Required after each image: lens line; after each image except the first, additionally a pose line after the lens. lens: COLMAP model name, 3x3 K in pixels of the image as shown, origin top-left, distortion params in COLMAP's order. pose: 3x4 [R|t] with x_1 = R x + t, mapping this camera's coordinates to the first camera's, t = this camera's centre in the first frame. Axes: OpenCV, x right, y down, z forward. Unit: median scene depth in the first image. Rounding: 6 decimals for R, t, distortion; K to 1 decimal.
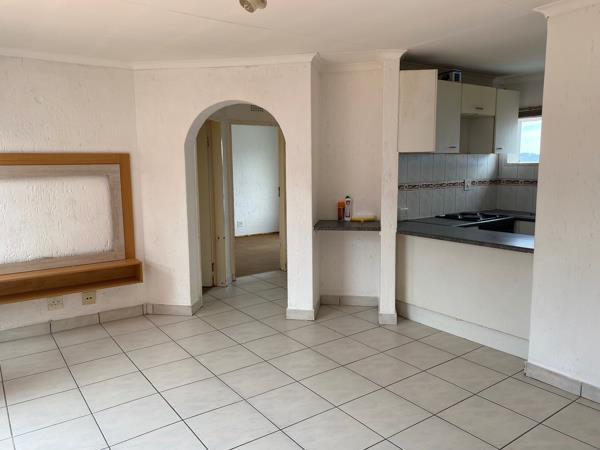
lens RADIAL K [[466.3, 0, 289.1], [0, 466.3, 227.1], [0, 0, 1]] dist [0.081819, -0.127984]
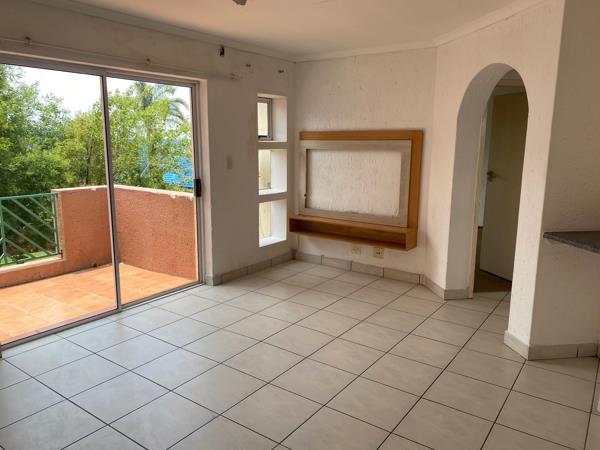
lens RADIAL K [[466.3, 0, 289.1], [0, 466.3, 227.1], [0, 0, 1]] dist [0.081819, -0.127984]
pose [[0.287259, 0.190883, -0.938641, 0.624801], [-0.133921, 0.978321, 0.157968, -0.072031], [0.948445, 0.080326, 0.306594, 0.428332]]
